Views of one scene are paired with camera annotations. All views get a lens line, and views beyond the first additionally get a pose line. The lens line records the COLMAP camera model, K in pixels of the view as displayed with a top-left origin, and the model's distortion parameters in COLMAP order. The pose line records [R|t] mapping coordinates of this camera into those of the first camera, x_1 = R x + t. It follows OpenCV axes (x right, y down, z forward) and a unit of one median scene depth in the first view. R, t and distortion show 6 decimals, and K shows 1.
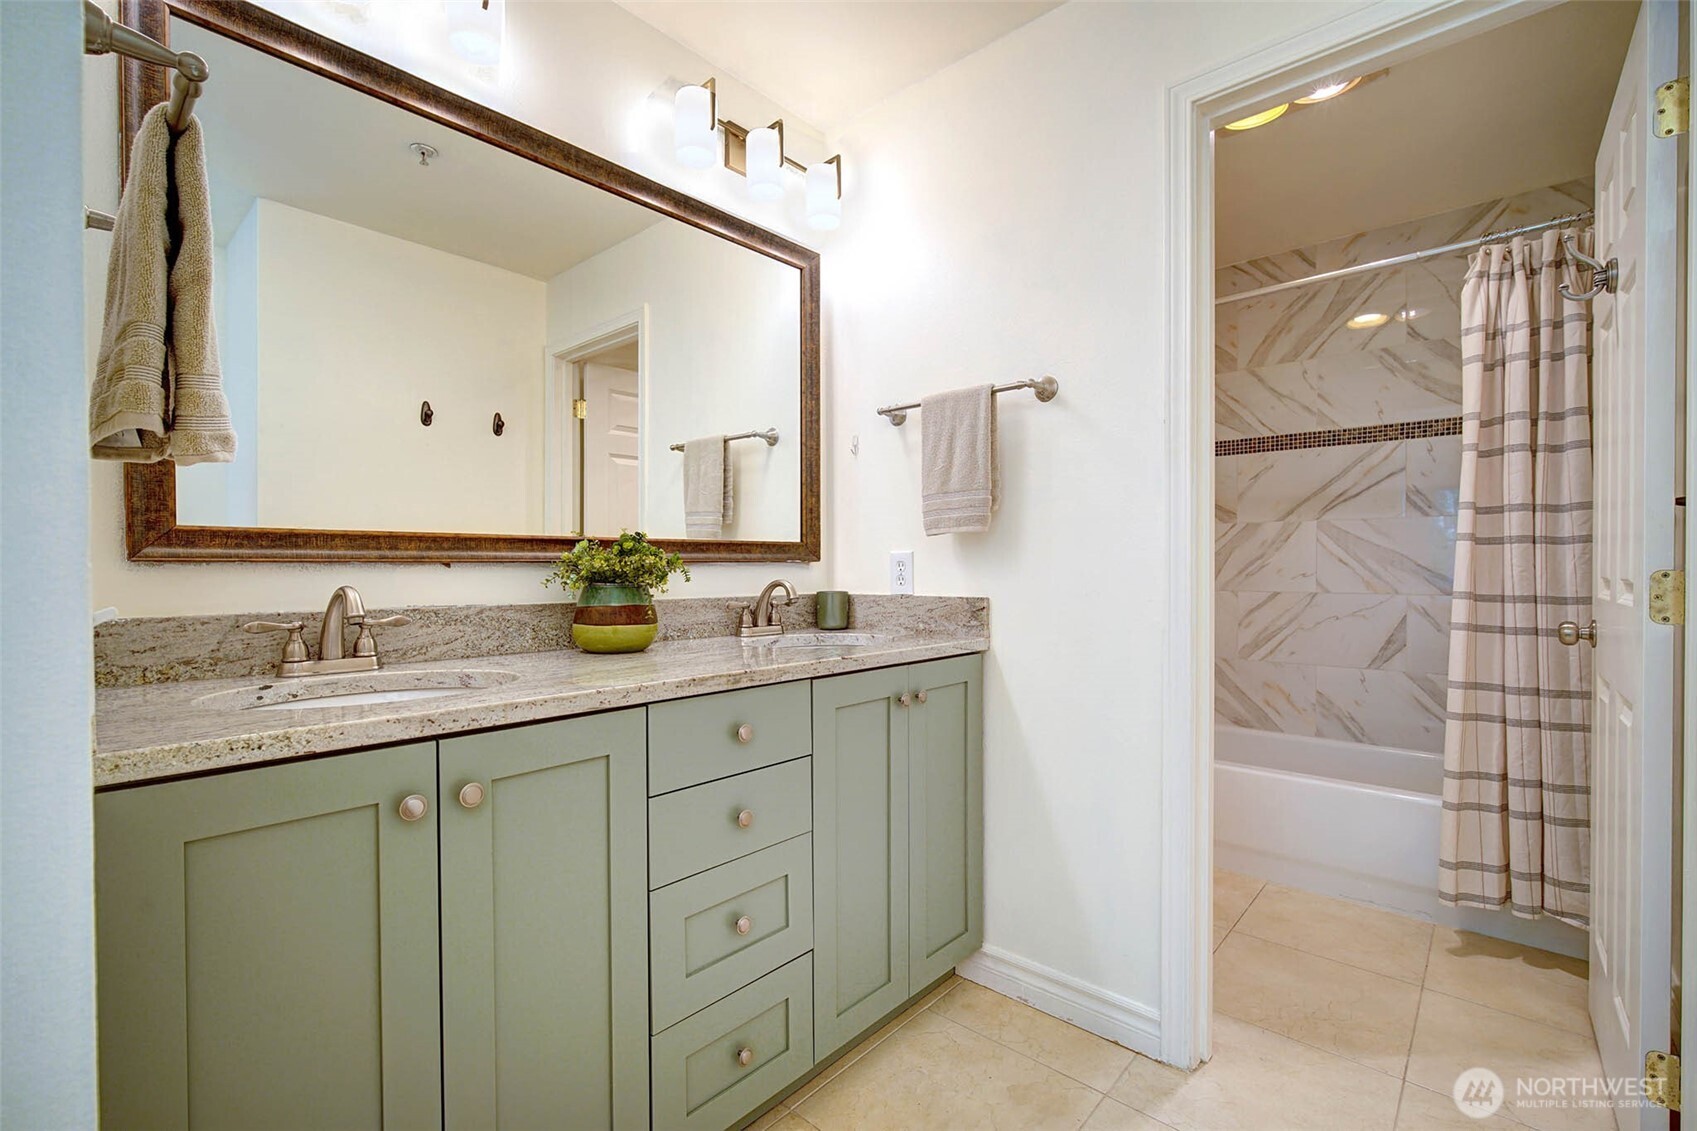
lens RADIAL K [[745.2, 0, 855.0], [0, 745.2, 583.2], [0, 0, 1]] dist [-0.010439, 0.000396]
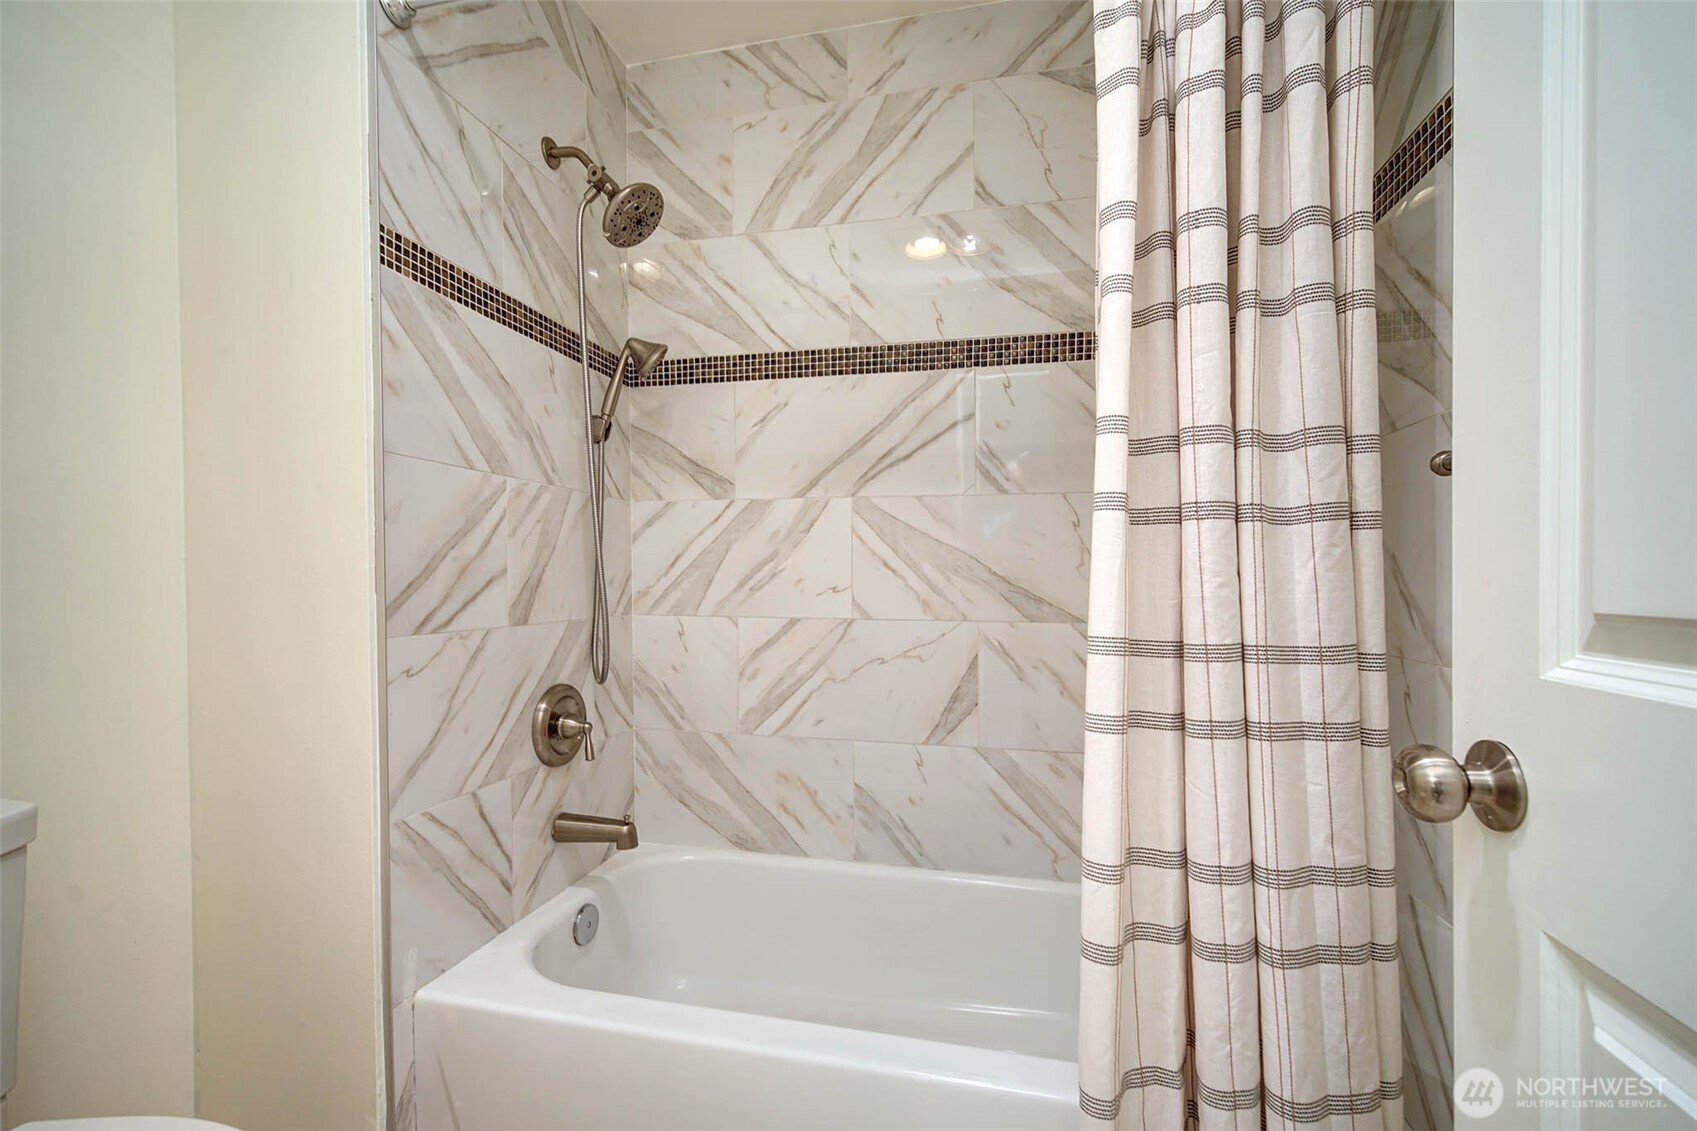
lens RADIAL K [[745.2, 0, 845.9], [0, 745.2, 571.6], [0, 0, 1]] dist [-0.010439, 0.000396]
pose [[0.884205, 0.007010, 0.467047, 0.354848], [0.006007, 0.999634, -0.026377, -0.010009], [-0.467061, 0.026129, 0.883839, 0.497740]]
